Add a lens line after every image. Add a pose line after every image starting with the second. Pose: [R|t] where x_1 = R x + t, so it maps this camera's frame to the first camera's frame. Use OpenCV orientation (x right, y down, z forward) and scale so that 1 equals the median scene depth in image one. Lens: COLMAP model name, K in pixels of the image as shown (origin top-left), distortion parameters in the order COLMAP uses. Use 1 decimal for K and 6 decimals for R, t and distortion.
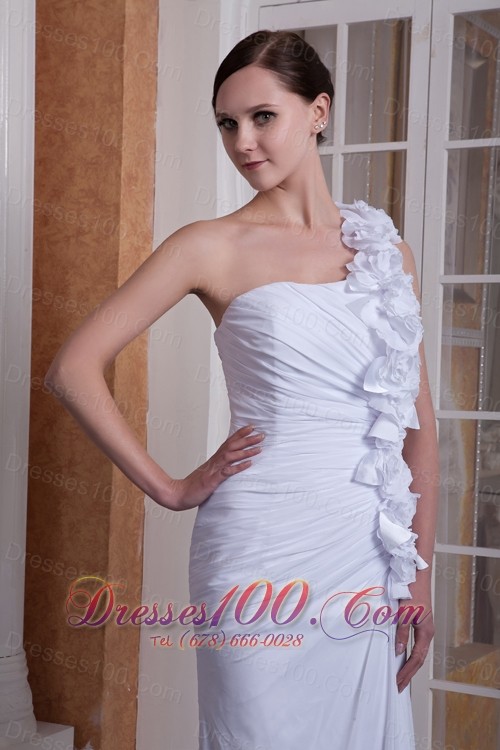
lens RADIAL K [[1460.3, 0, 250.0], [0, 1460.3, 375.0], [0, 0, 1]] dist [0.152692, 0.063063]
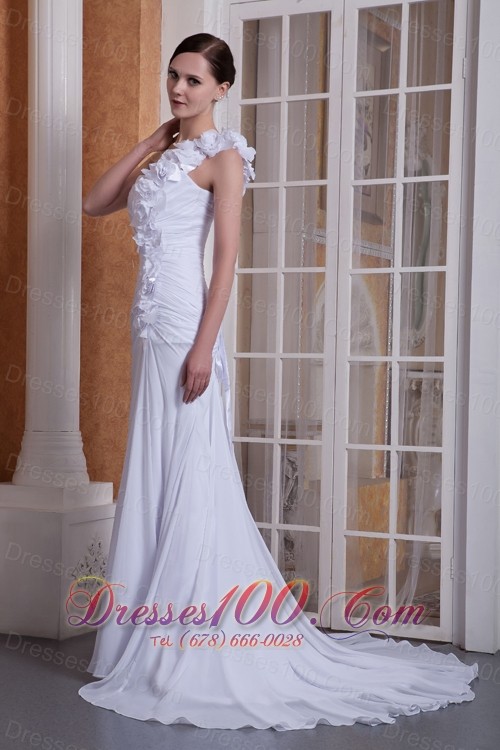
lens RADIAL K [[1460.3, 0, 250.0], [0, 1460.3, 375.0], [0, 0, 1]] dist [0.152692, 0.063063]
pose [[0.999192, -0.010711, 0.038738, -0.035507], [0.010816, 0.999938, -0.002486, 0.130950], [-0.038708, 0.002903, 0.999246, -0.495699]]
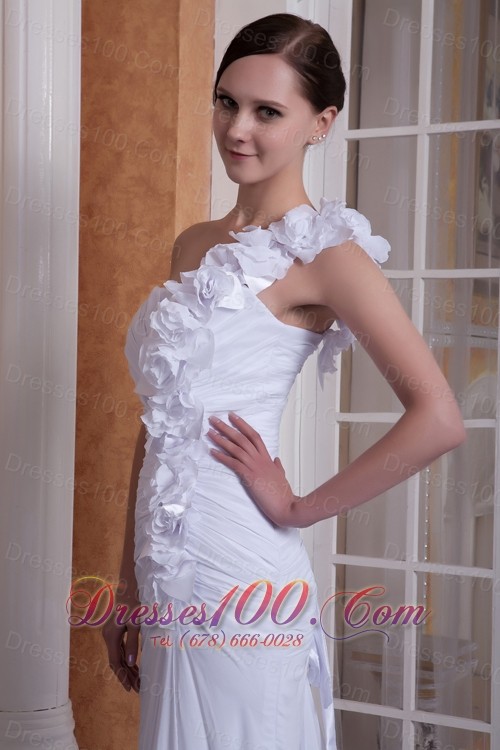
lens RADIAL K [[1460.3, 0, 250.0], [0, 1460.3, 375.0], [0, 0, 1]] dist [0.152692, 0.063063]
pose [[0.999964, -0.002406, -0.008118, -0.036404], [0.002420, 0.999996, 0.001710, -0.008215], [0.008114, -0.001729, 0.999966, 0.115793]]
